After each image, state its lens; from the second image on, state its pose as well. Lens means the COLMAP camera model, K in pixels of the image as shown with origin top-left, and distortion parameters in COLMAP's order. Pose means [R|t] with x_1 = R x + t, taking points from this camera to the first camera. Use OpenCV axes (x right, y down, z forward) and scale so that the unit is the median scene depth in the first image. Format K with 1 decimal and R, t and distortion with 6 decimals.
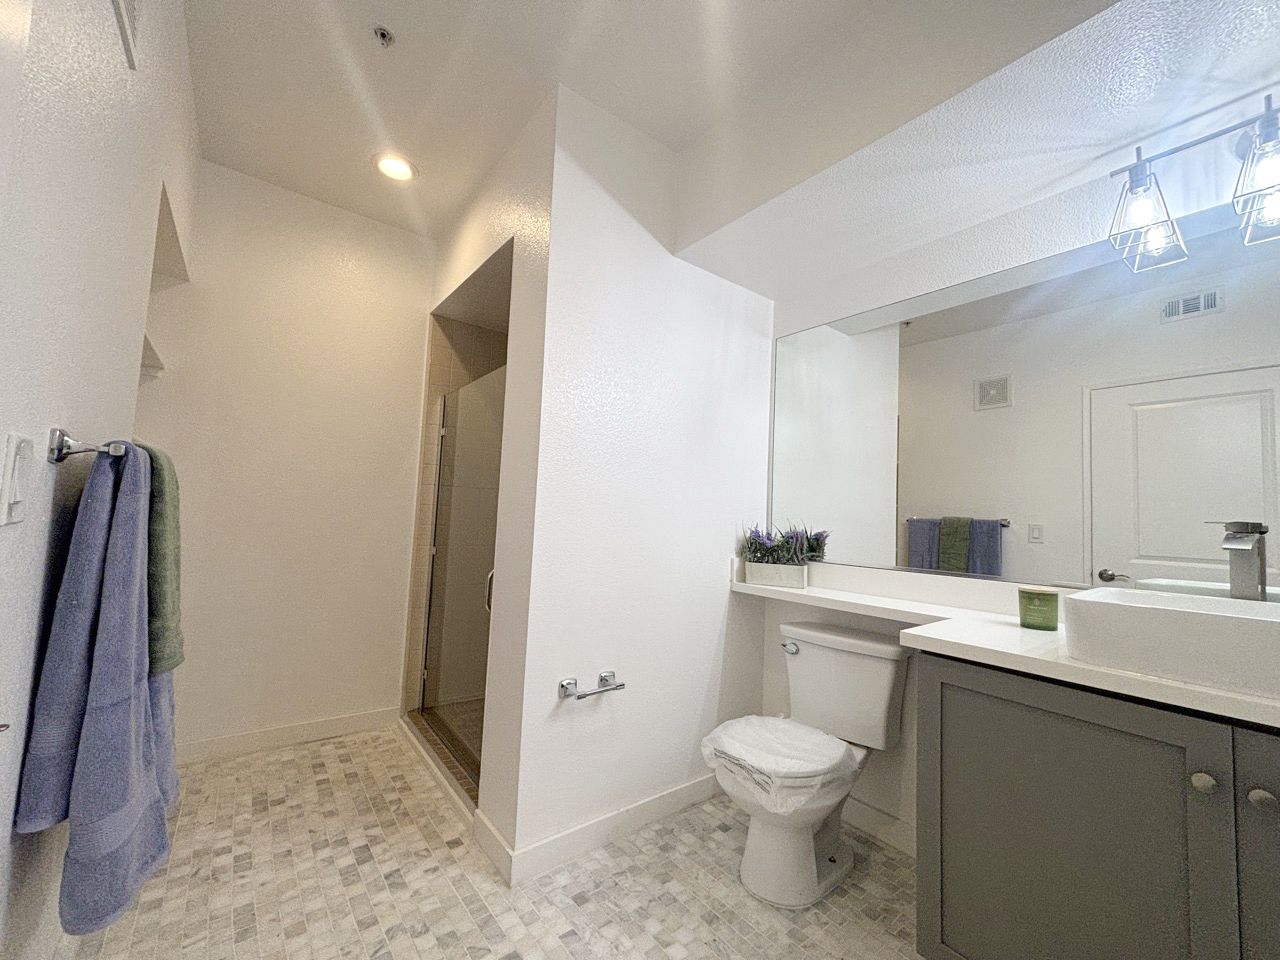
lens RADIAL K [[516.6, 0, 637.3], [0, 516.6, 477.9], [0, 0, 1]] dist [-0.002871, -0.000229]
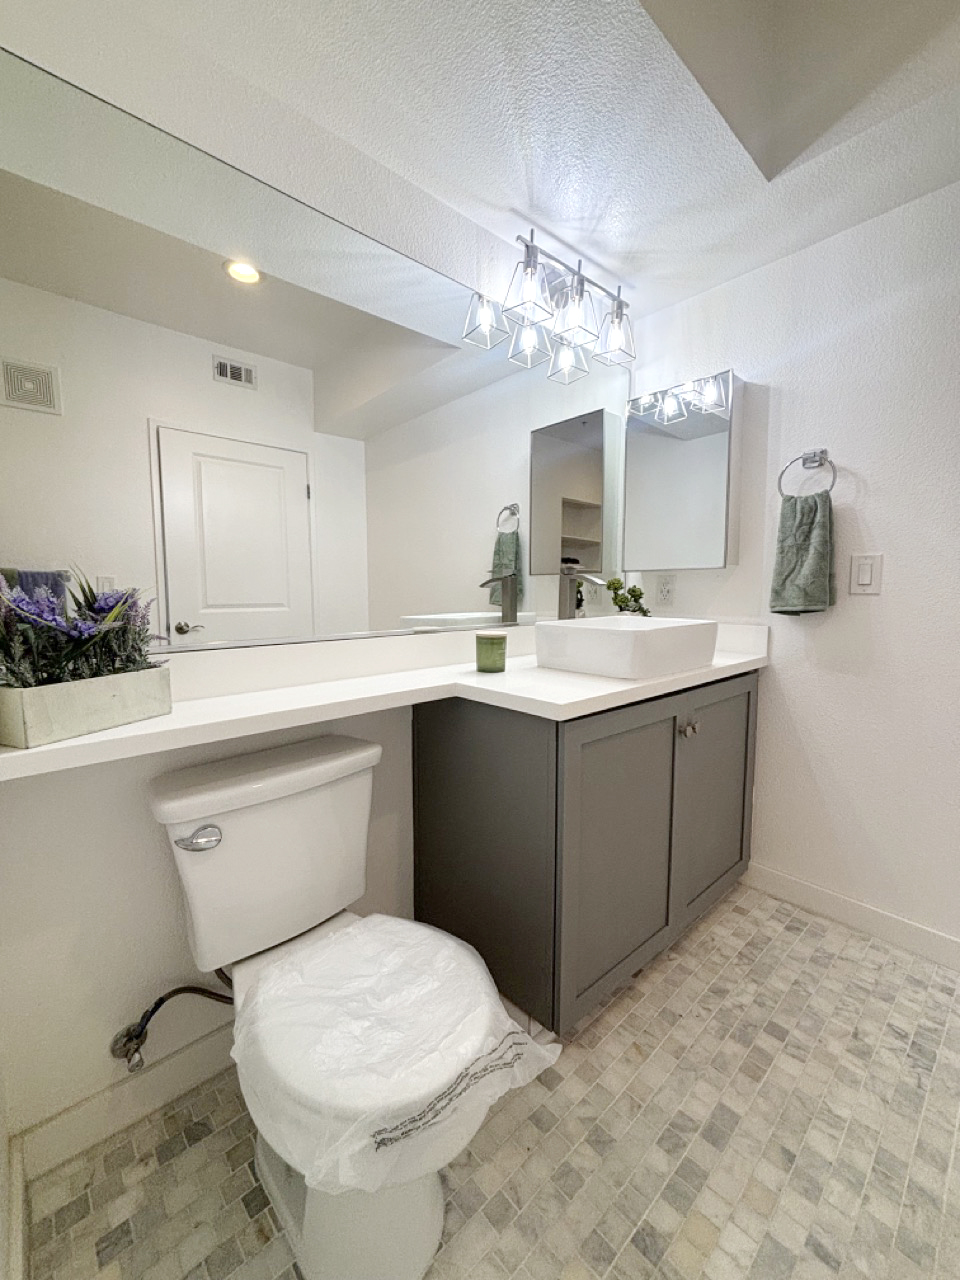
lens RADIAL K [[516.6, 0, 483.6], [0, 516.6, 637.6], [0, 0, 1]] dist [-0.002871, -0.000229]
pose [[-0.088042, -0.128248, 0.987826, -0.219444], [-0.071591, 0.989928, 0.122140, 0.098536], [-0.993541, -0.059966, -0.096336, 1.073877]]
